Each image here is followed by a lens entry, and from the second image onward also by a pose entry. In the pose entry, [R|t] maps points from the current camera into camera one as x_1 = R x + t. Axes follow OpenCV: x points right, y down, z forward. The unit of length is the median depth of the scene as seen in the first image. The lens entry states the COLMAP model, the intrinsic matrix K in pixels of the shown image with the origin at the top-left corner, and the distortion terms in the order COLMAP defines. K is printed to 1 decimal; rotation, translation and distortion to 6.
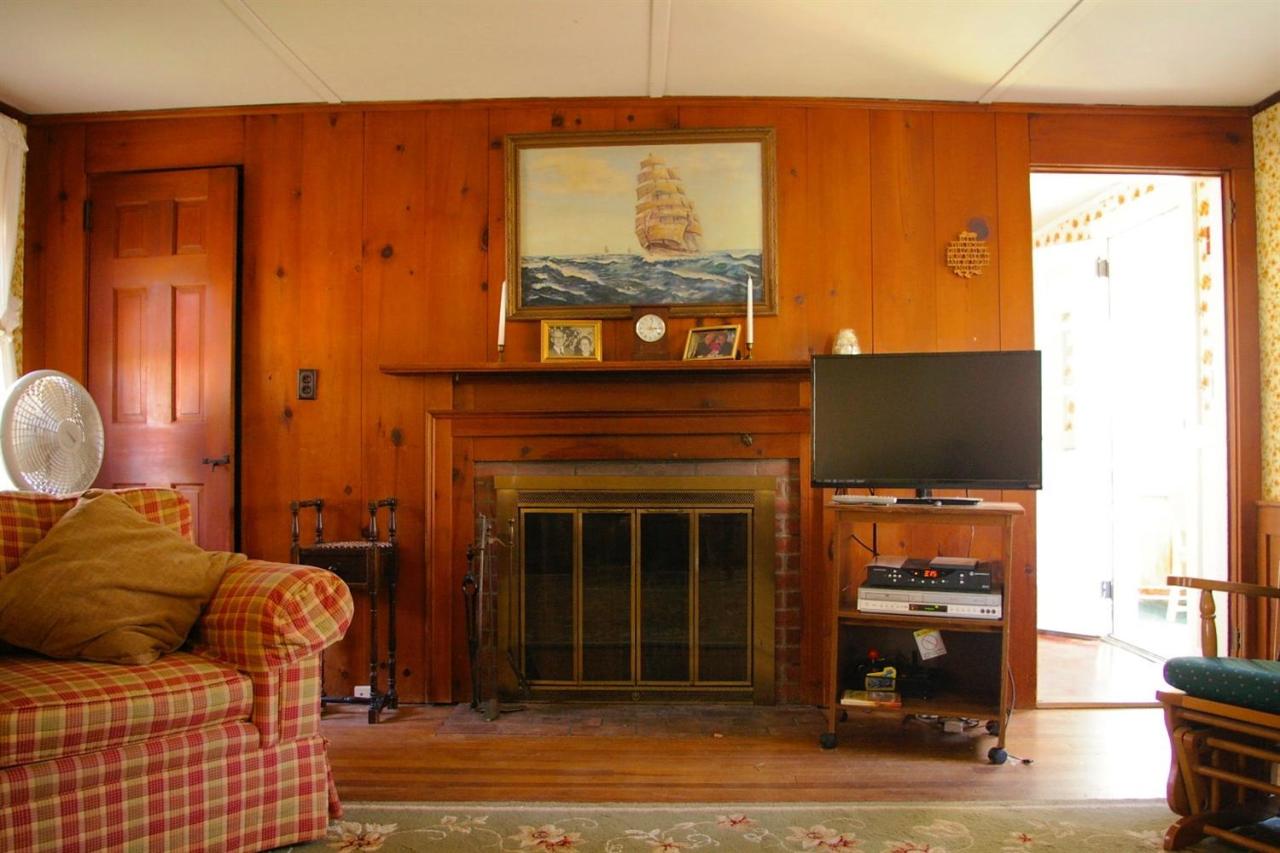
lens RADIAL K [[1000.8, 0, 638.6], [0, 1000.8, 447.6], [0, 0, 1]] dist [-0.094823, 0.053050]
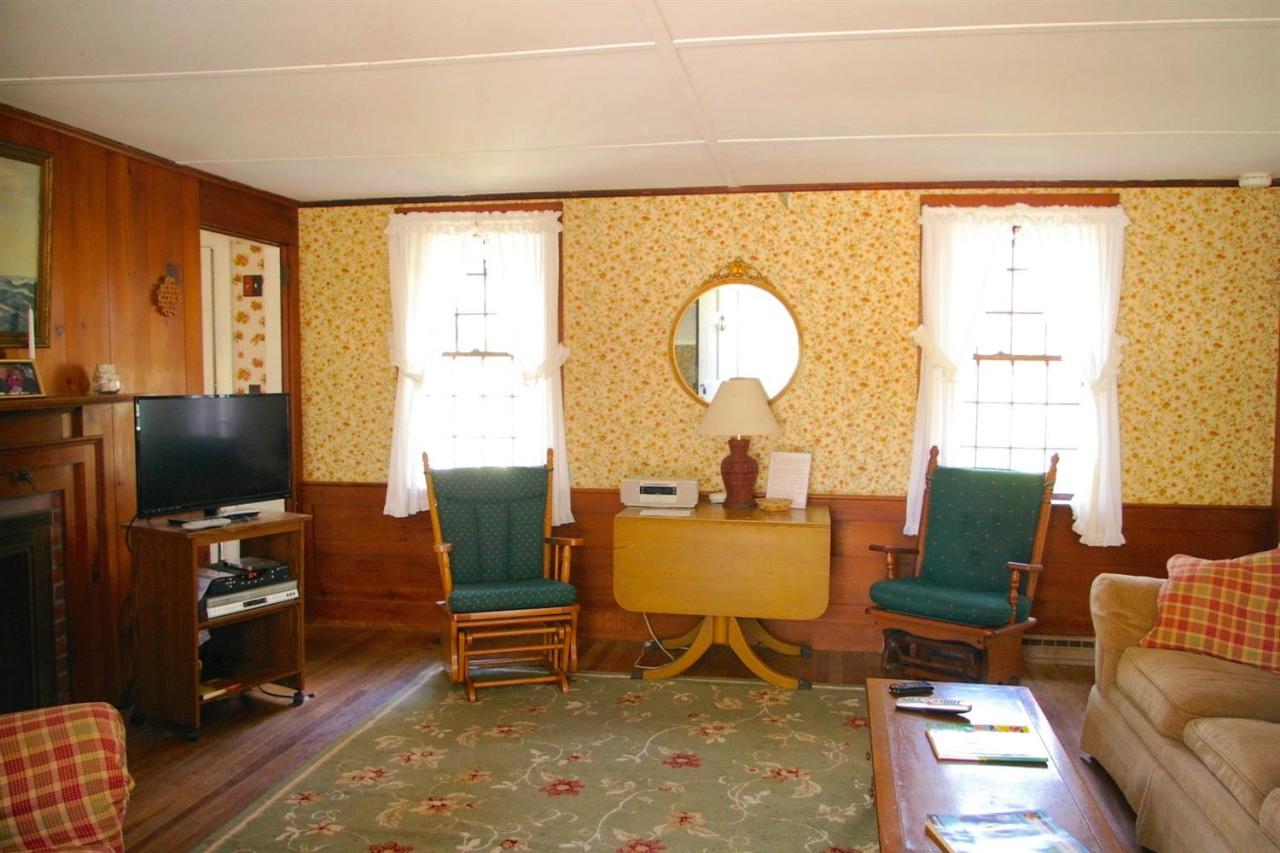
lens RADIAL K [[1000.8, 0, 638.6], [0, 1000.8, 447.6], [0, 0, 1]] dist [-0.094823, 0.053050]
pose [[0.170600, -0.077358, 0.982299, -0.723556], [-0.012449, 0.996665, 0.080651, -0.121482], [-0.985262, -0.025987, 0.169068, 0.270776]]
